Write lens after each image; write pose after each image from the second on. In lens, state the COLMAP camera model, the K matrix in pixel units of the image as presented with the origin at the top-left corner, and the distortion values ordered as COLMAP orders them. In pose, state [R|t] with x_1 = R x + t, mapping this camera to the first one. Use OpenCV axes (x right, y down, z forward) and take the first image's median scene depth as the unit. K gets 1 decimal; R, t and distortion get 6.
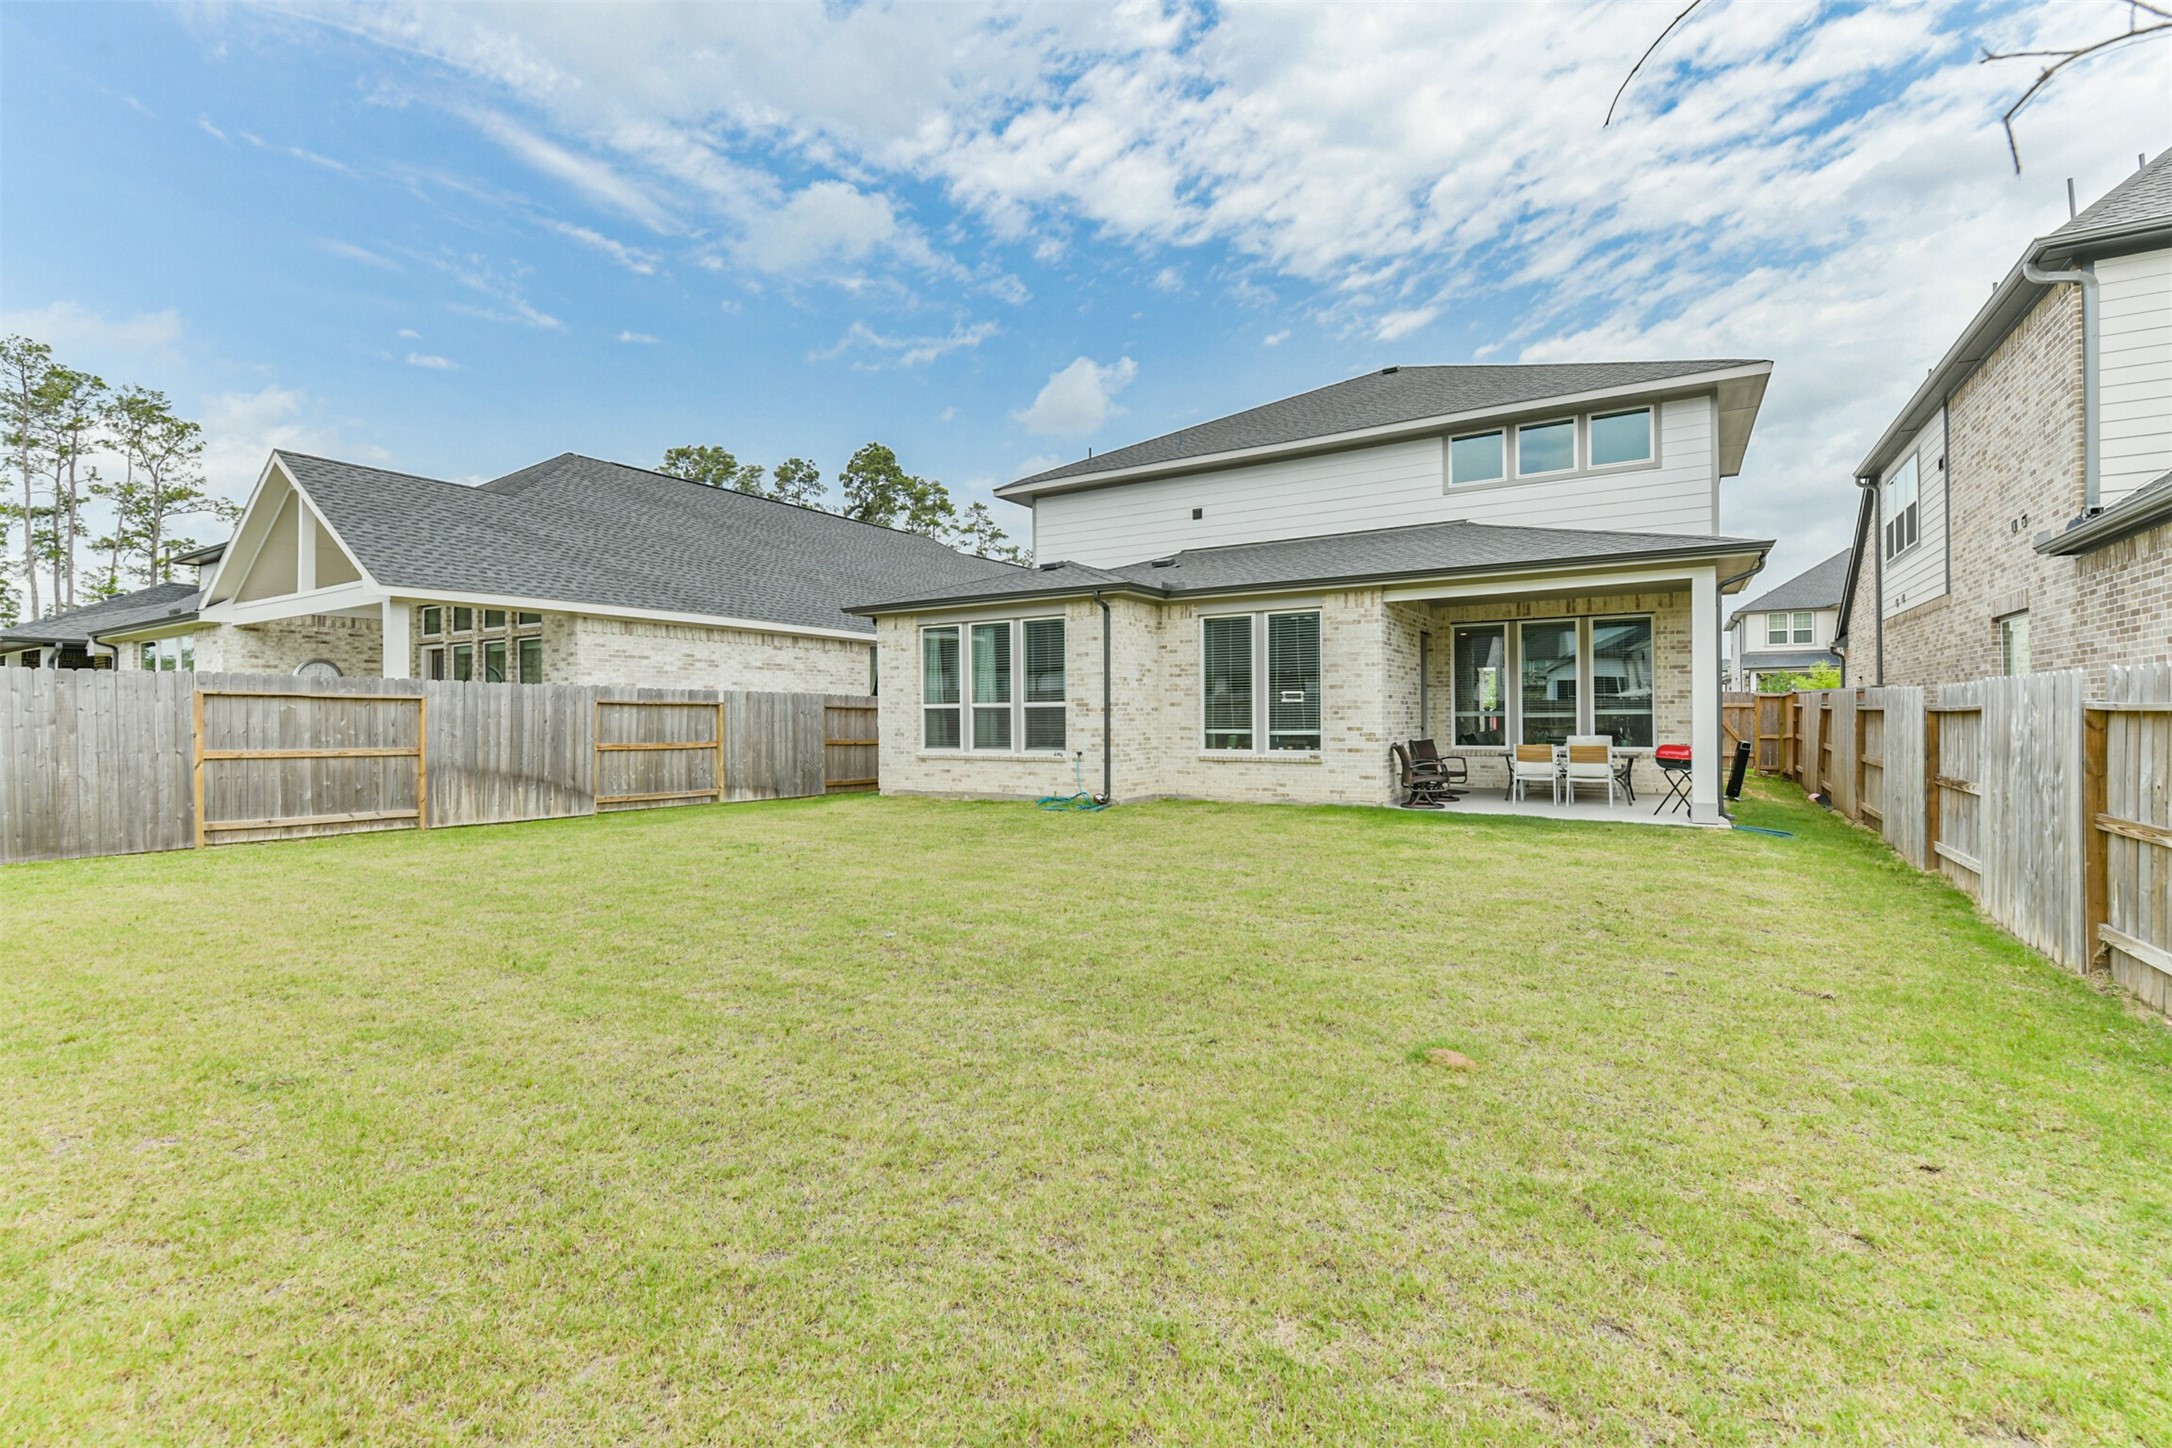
lens RADIAL K [[937.7, 0, 1099.1], [0, 937.7, 713.2], [0, 0, 1]] dist [-0.002322, -0.003192]
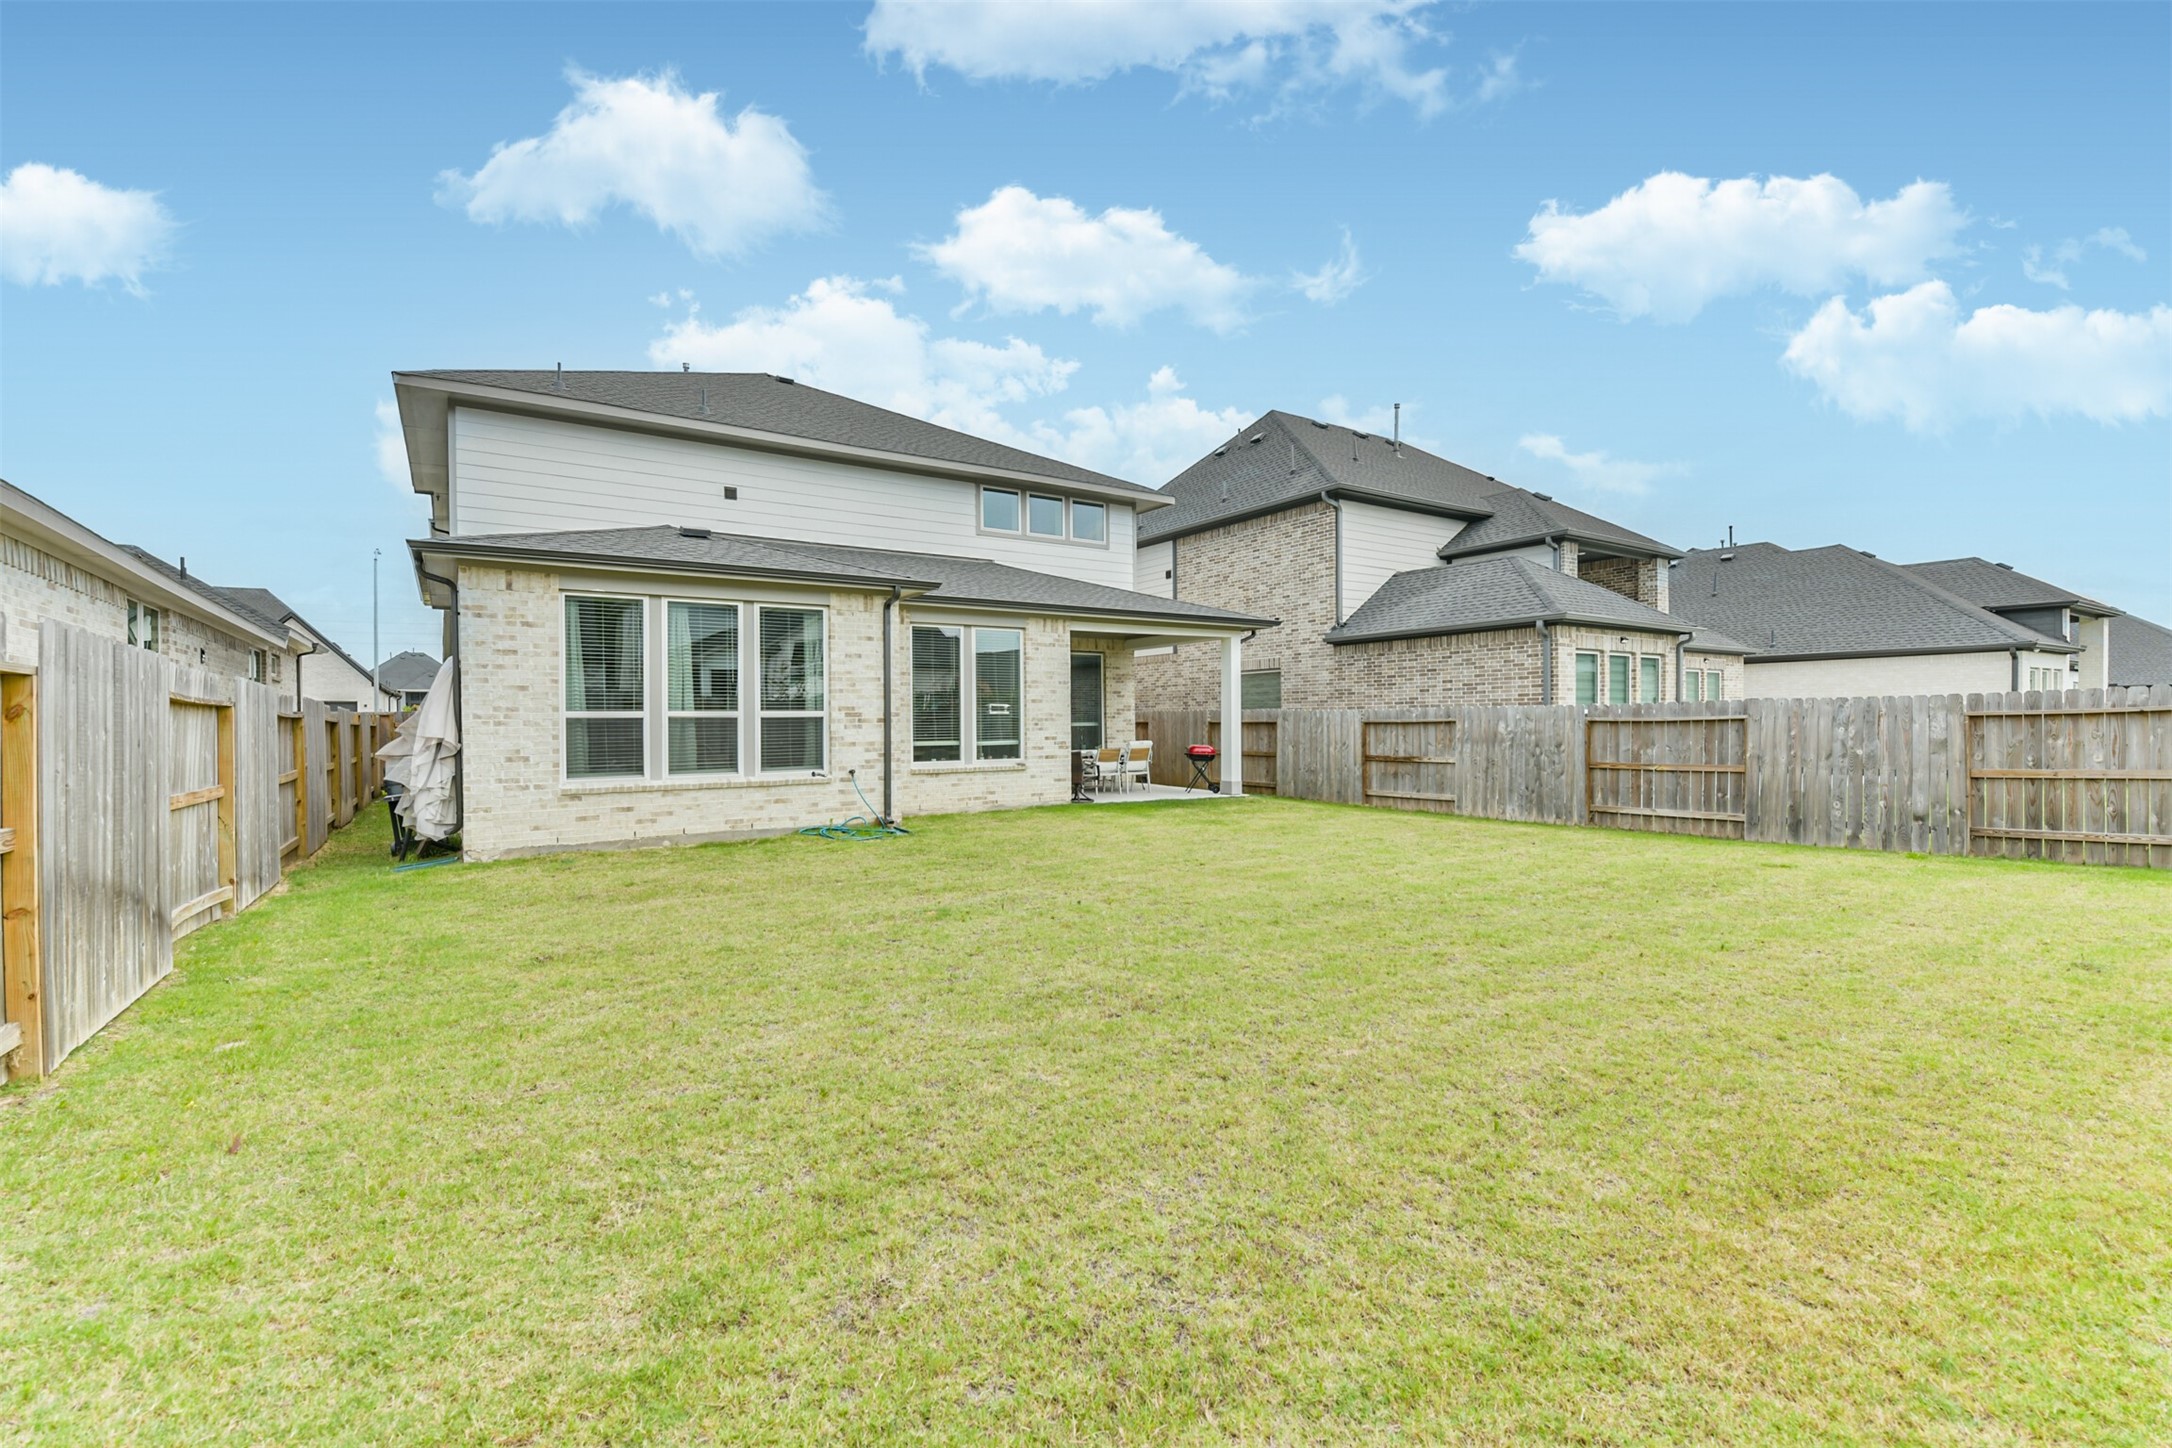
lens RADIAL K [[937.7, 0, 1101.9], [0, 937.7, 729.9], [0, 0, 1]] dist [-0.002322, -0.003192]
pose [[0.417158, -0.004229, 0.908824, -0.687567], [0.004349, 0.999987, 0.002657, 0.003674], [-0.908823, 0.002844, 0.417171, 0.430232]]
